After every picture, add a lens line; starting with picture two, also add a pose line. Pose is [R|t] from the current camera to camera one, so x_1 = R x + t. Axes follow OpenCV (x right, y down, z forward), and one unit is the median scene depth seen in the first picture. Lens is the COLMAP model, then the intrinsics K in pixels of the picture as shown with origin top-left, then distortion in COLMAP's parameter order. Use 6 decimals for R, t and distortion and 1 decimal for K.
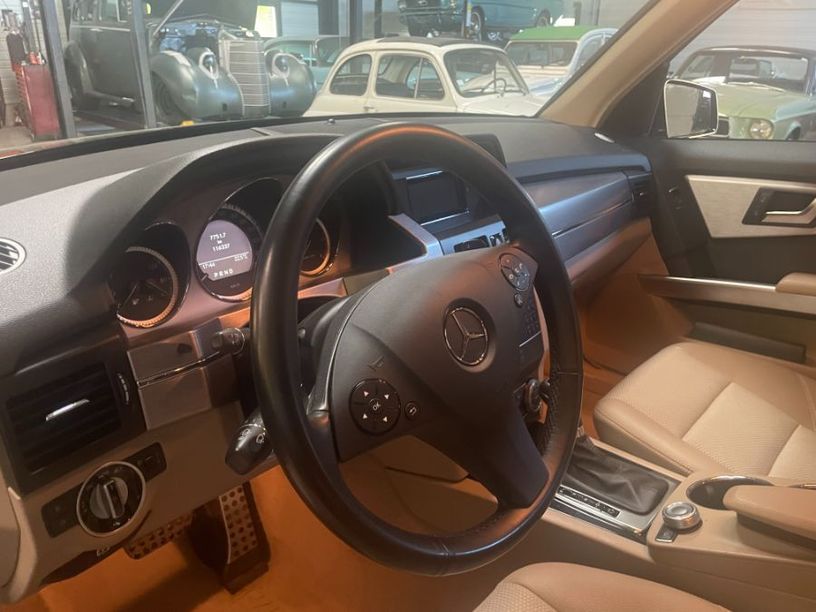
lens RADIAL K [[608.8, 0, 402.4], [0, 608.8, 309.2], [0, 0, 1]] dist [0.082823, -0.098992]
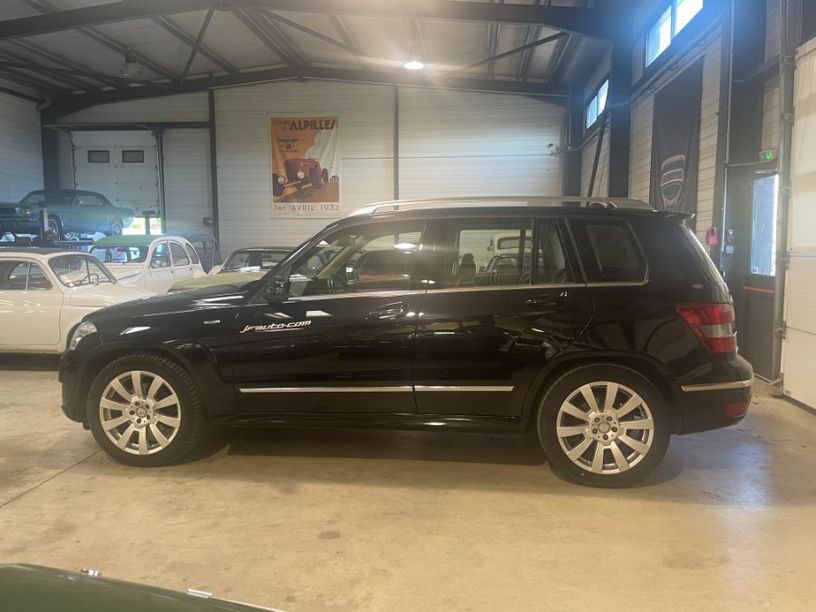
lens RADIAL K [[608.8, 0, 402.4], [0, 608.8, 309.2], [0, 0, 1]] dist [0.082823, -0.098992]
pose [[0.805253, -0.080236, 0.587477, -0.098593], [0.244056, 0.947830, -0.205074, 0.148571], [-0.540374, 0.308514, 0.782825, -0.418766]]
